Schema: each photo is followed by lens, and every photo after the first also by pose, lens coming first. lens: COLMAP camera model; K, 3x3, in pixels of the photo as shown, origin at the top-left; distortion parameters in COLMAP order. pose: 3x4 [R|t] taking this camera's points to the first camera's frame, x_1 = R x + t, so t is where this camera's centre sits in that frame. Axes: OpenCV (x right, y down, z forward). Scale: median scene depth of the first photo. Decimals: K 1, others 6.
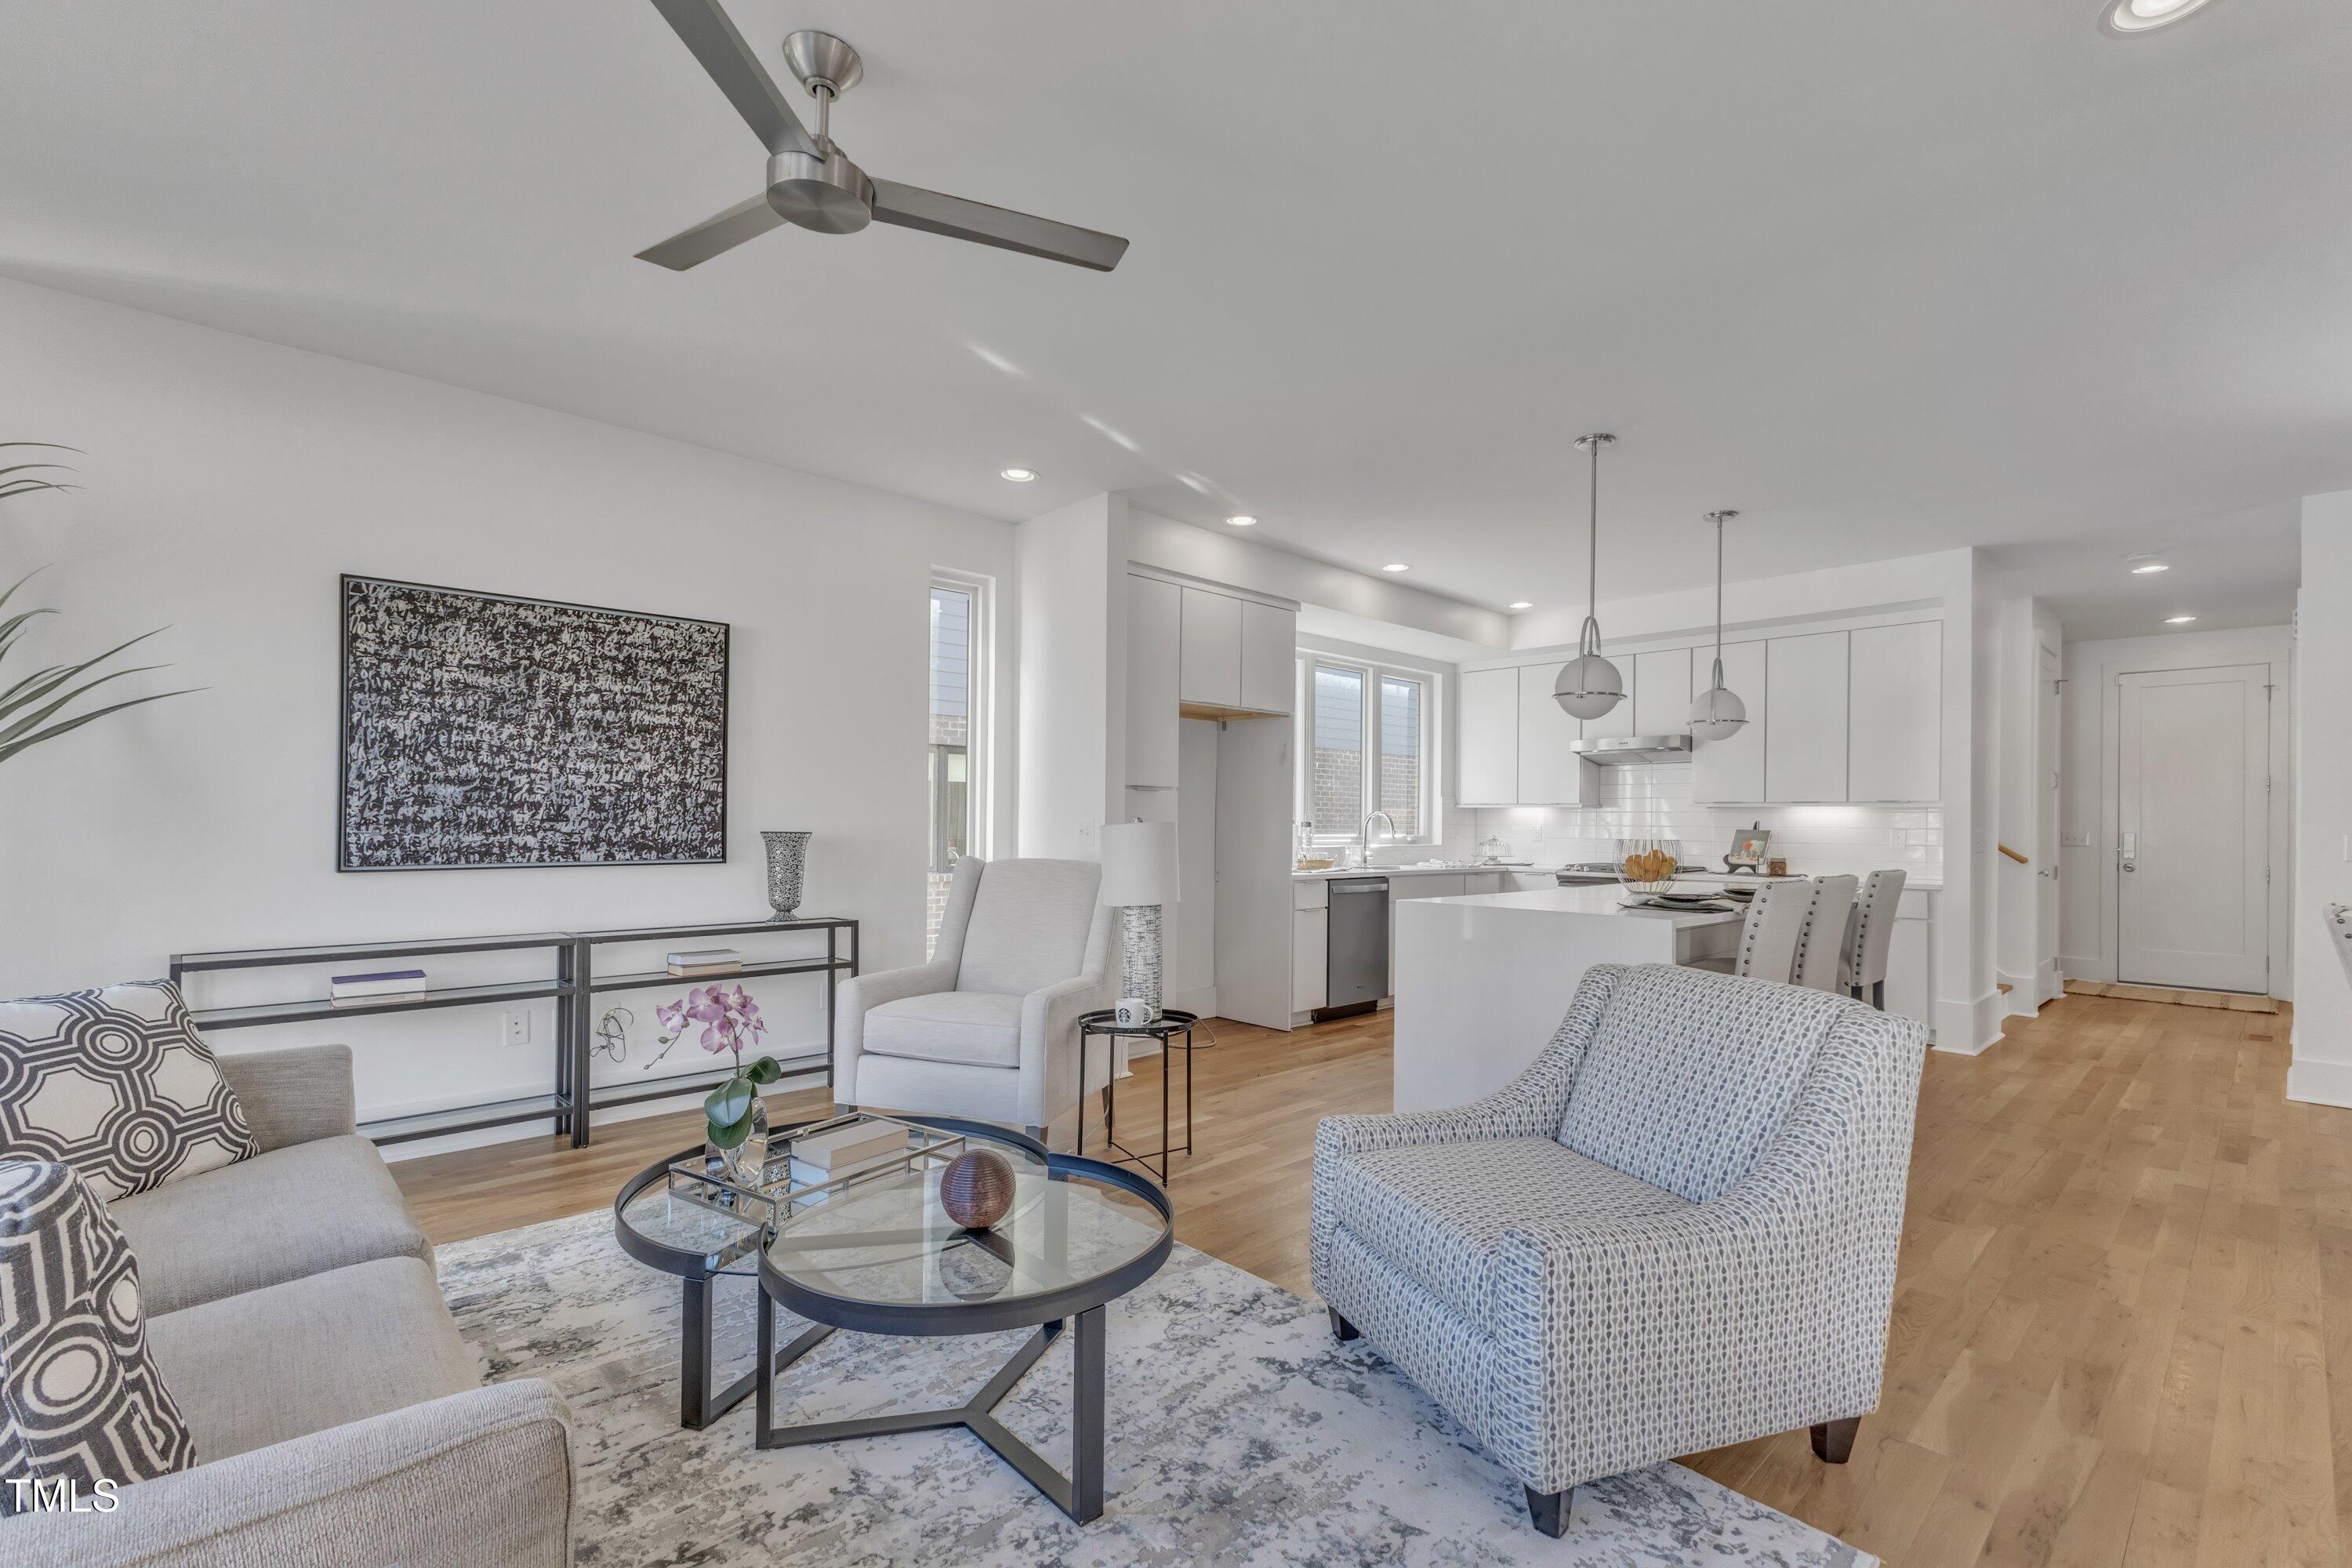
lens RADIAL K [[1038.3, 0, 1173.8], [0, 1038.3, 819.4], [0, 0, 1]] dist [0.014276, -0.004078]
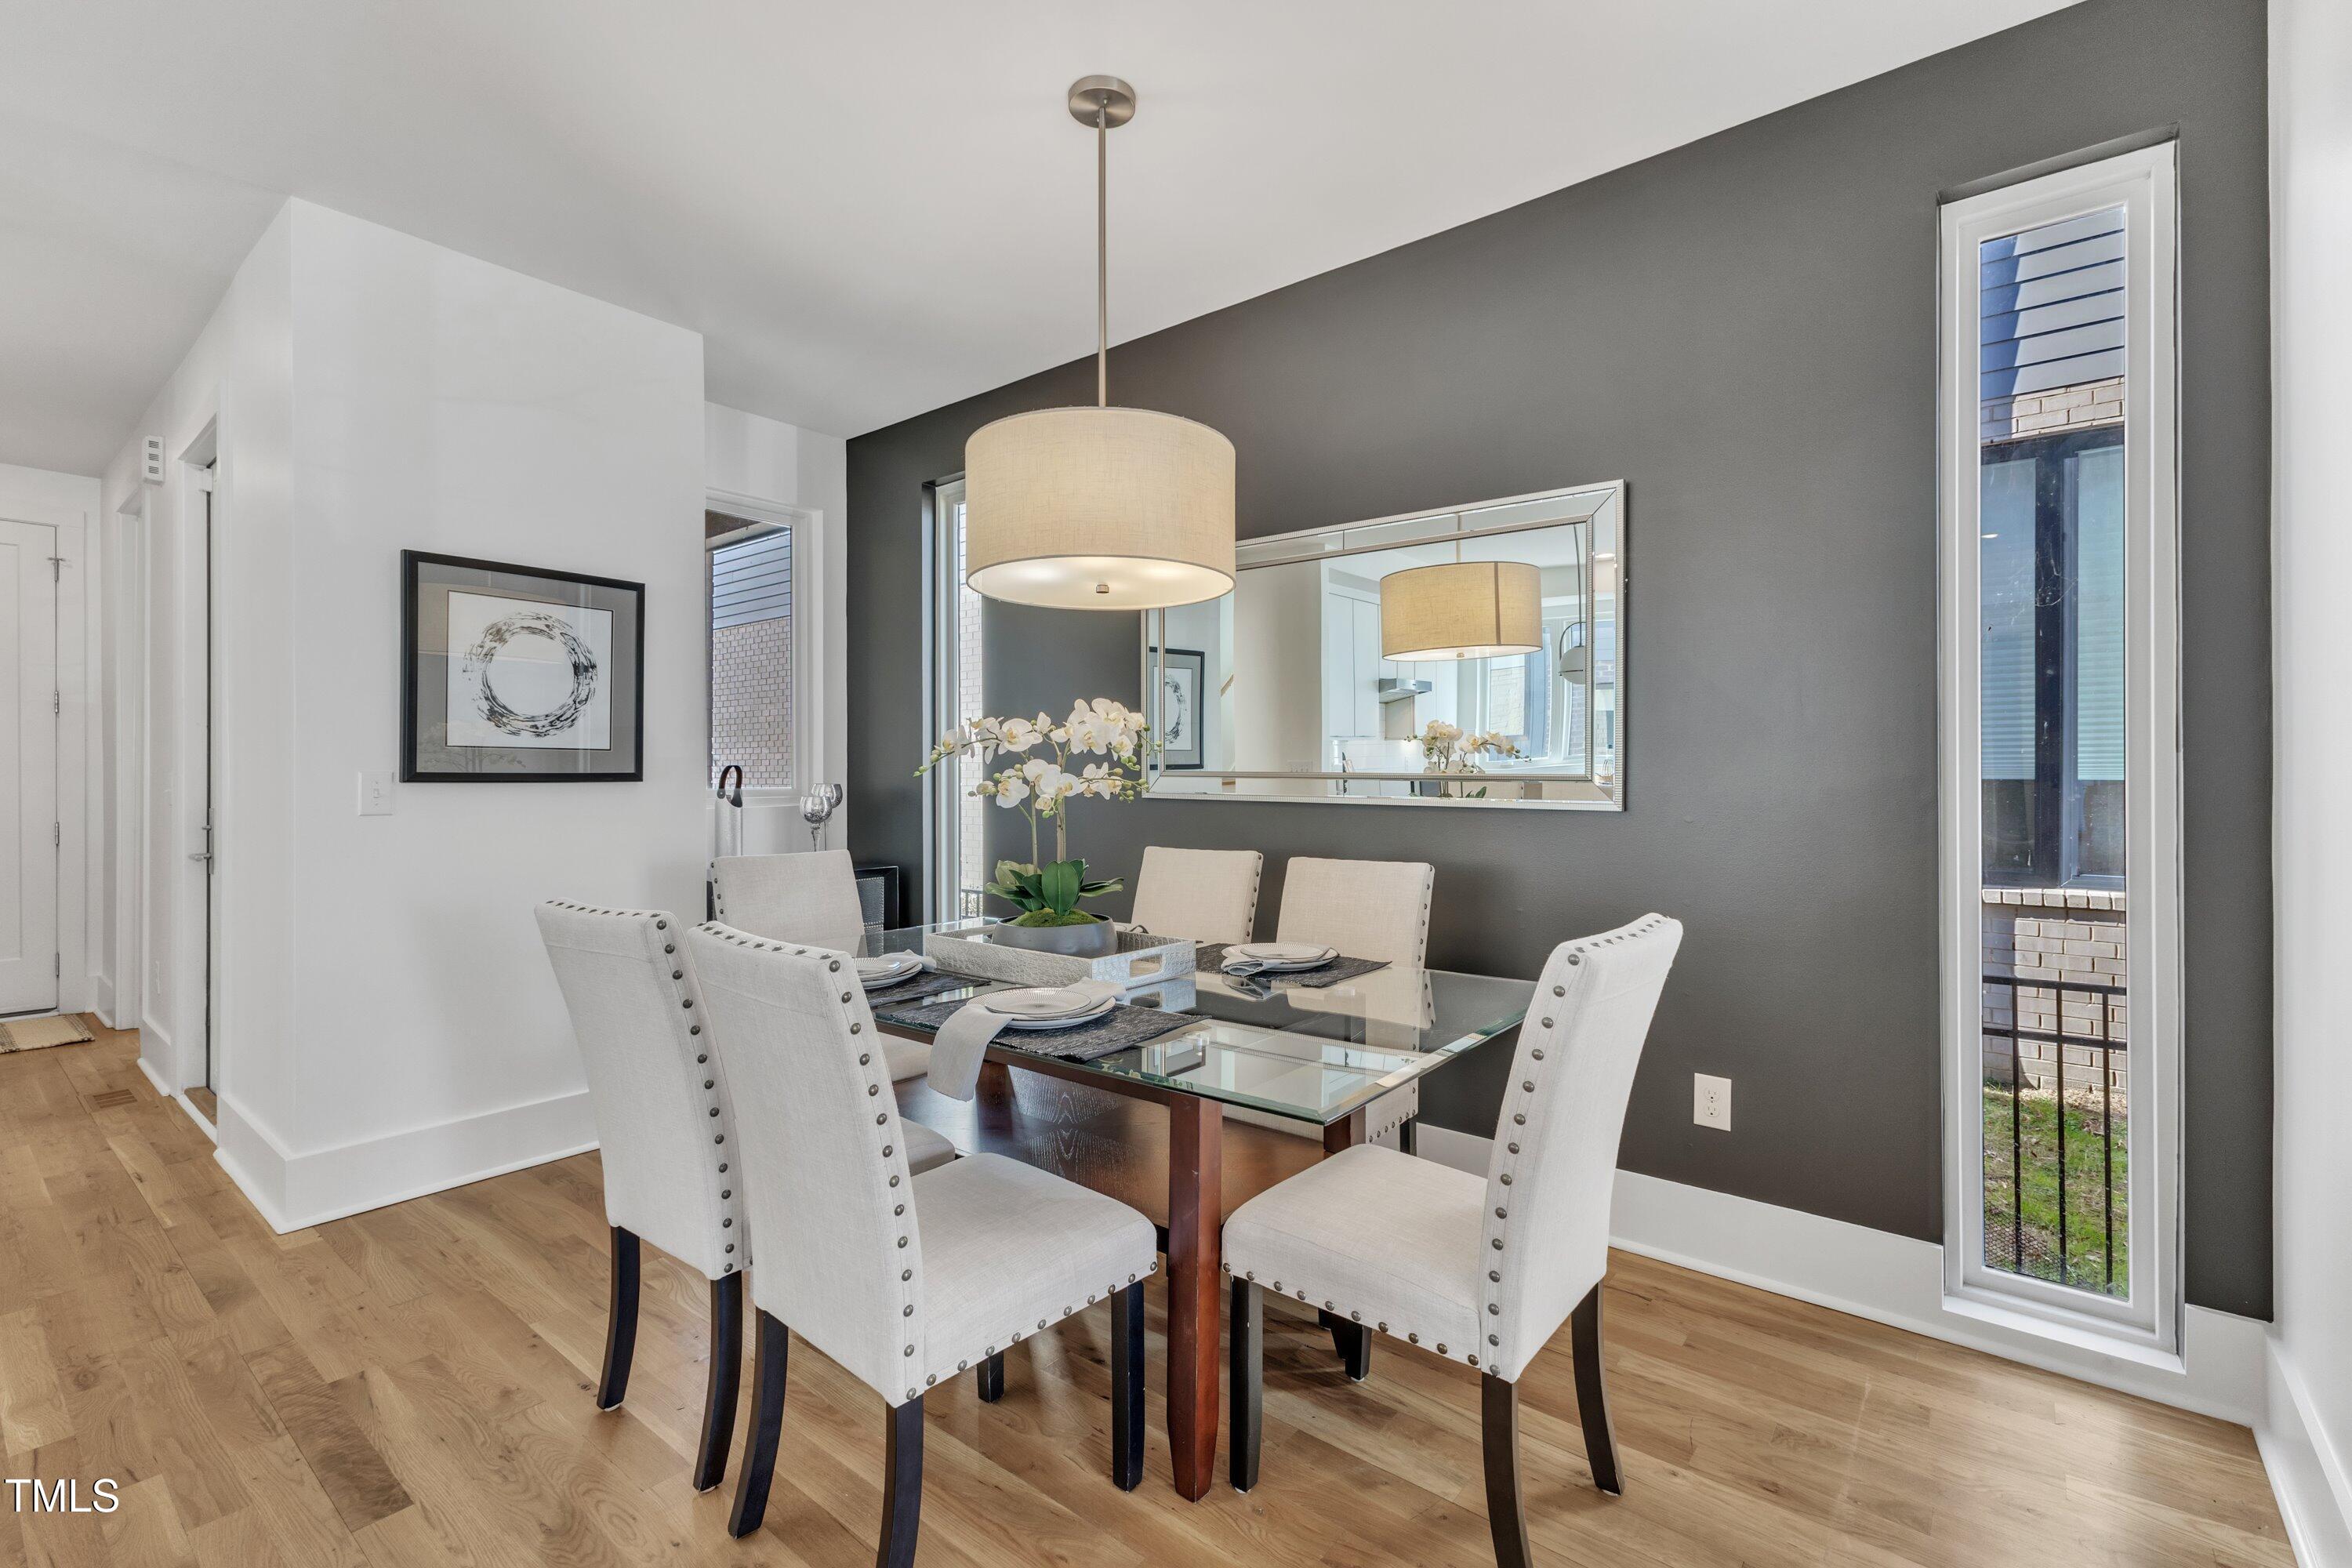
lens RADIAL K [[1027.4, 0, 1179.3], [0, 1027.4, 773.3], [0, 0, 1]] dist [0.002835, -0.000814]
pose [[-0.143964, -0.008765, 0.989544, 0.500975], [-0.002231, 0.999961, 0.008533, 0.009969], [-0.989580, -0.000980, -0.143978, 0.685897]]
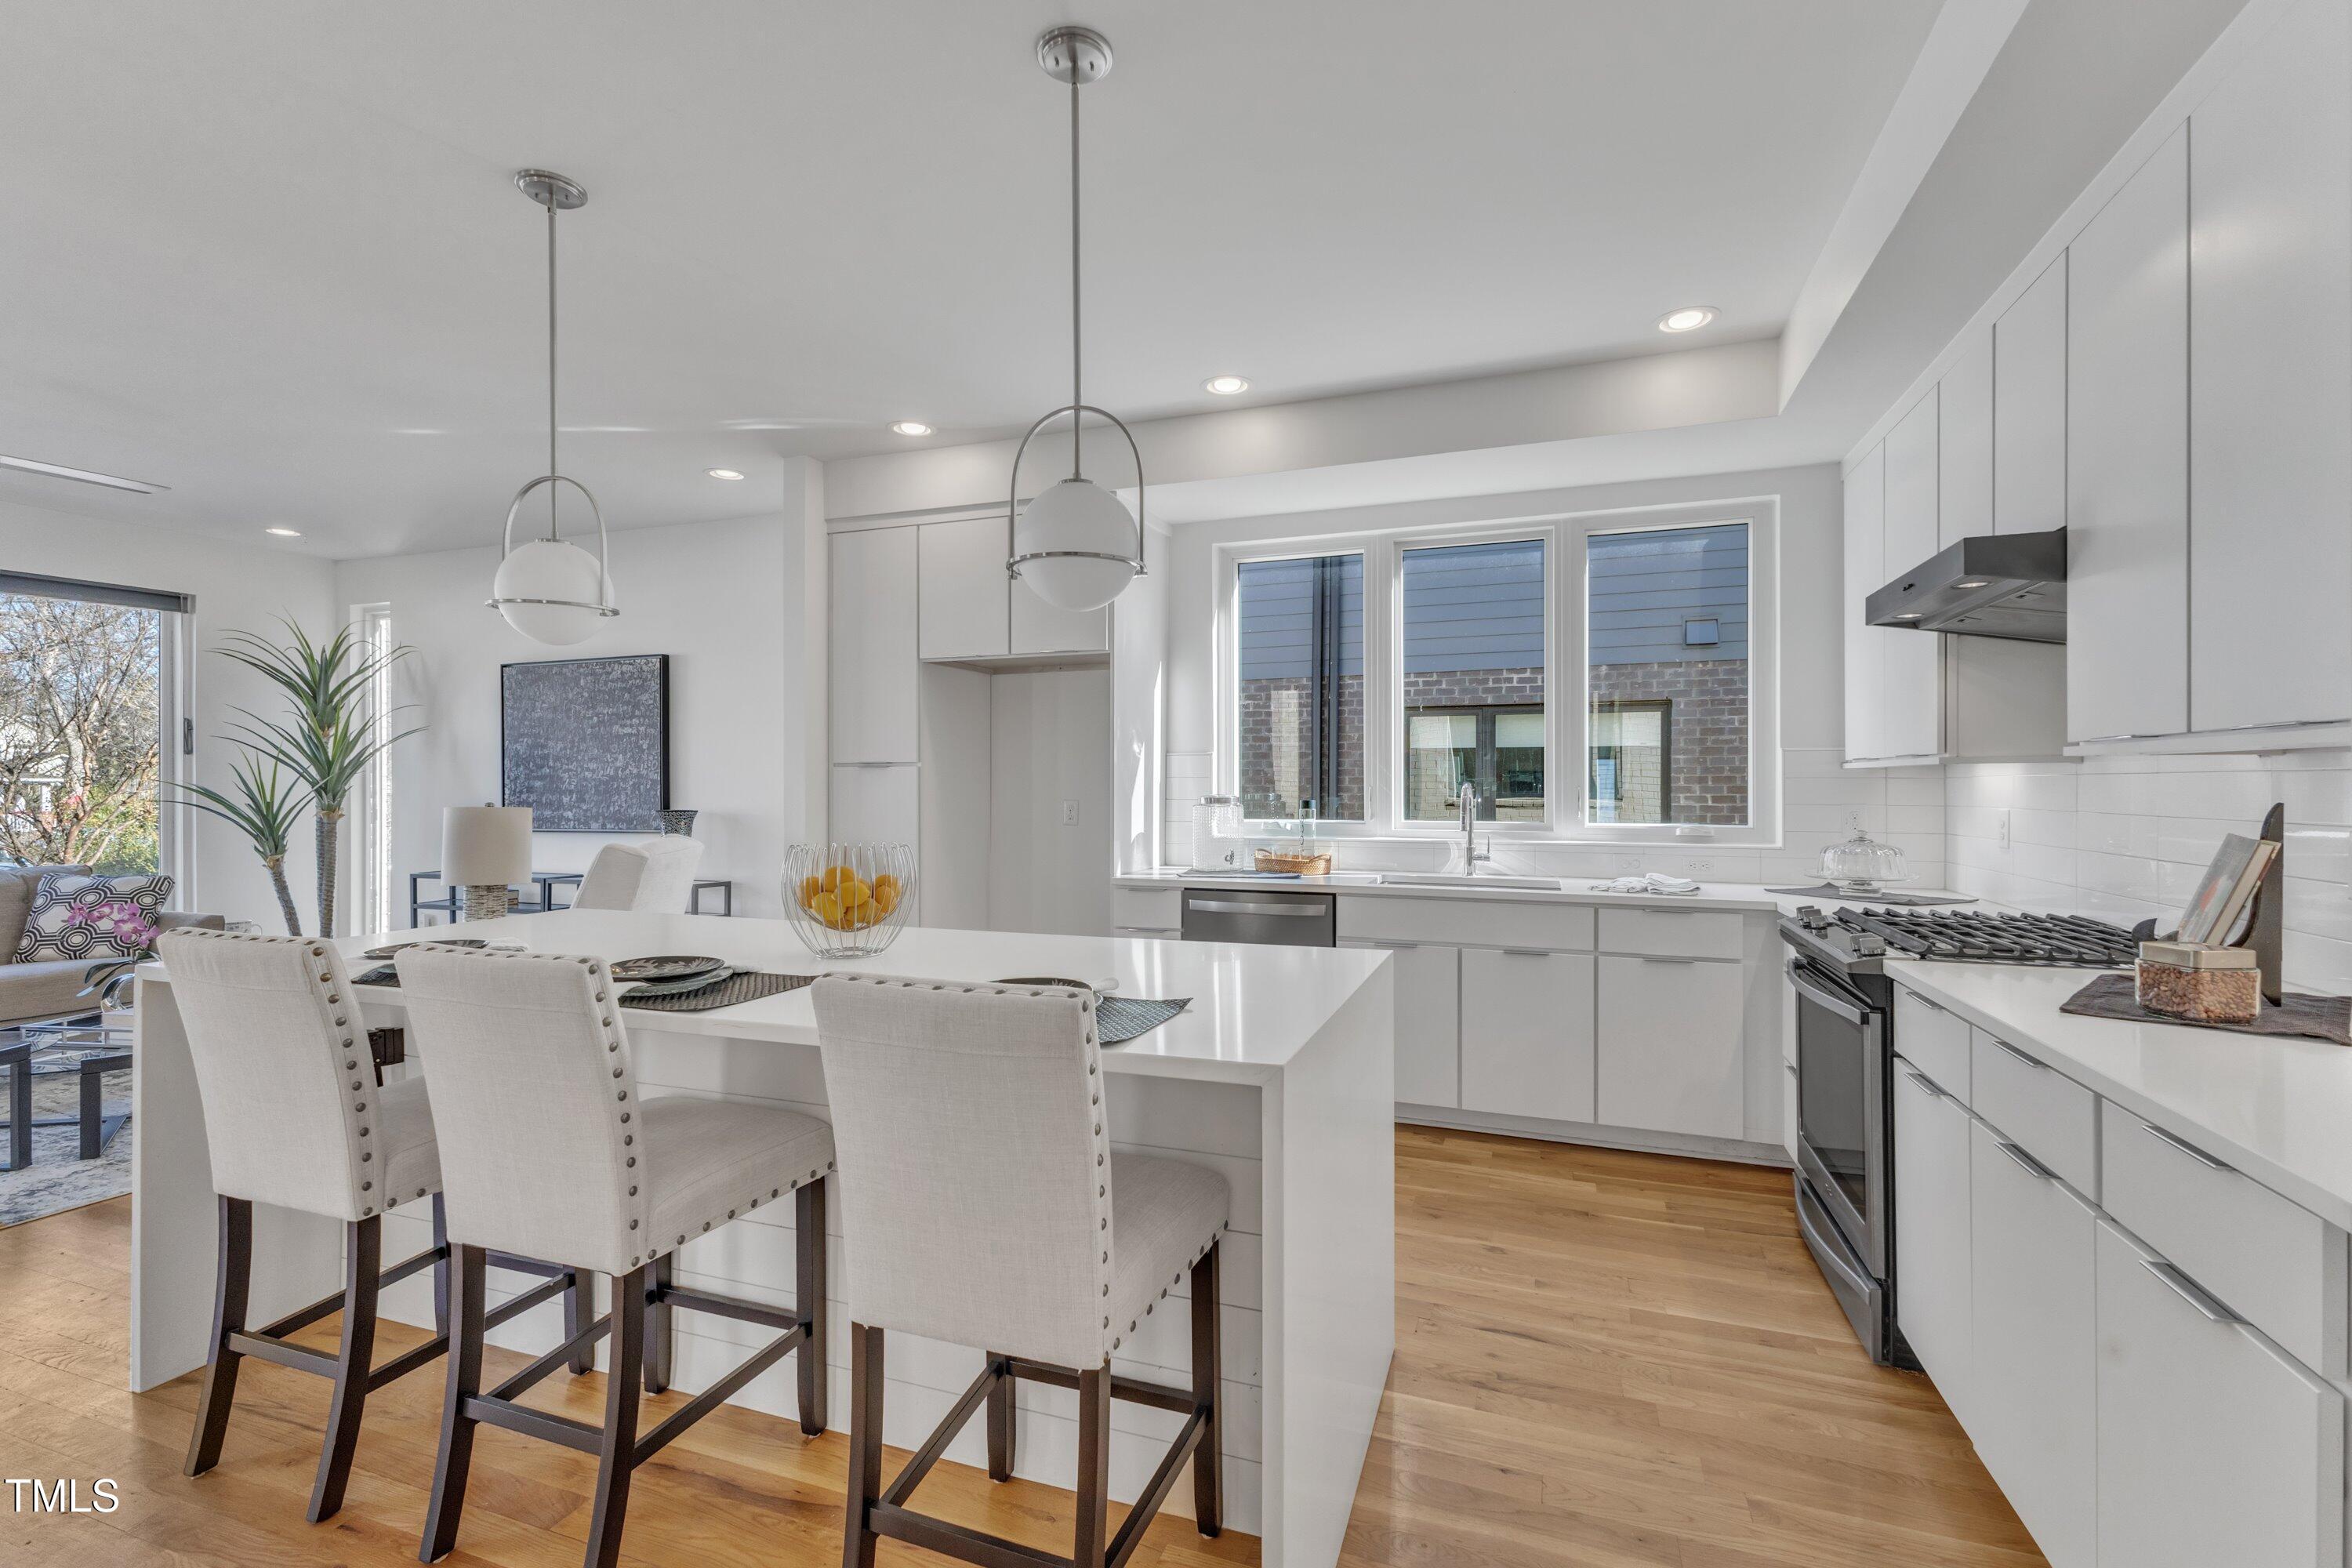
lens RADIAL K [[1023.4, 0, 1176.0], [0, 1023.4, 784.0], [0, 0, 1]] dist [0.008360, -0.000266]
pose [[0.450907, -0.010552, -0.892508, 1.098727], [0.007457, 0.999940, -0.008054, -0.005945], [0.892540, -0.003024, 0.450959, 1.049565]]
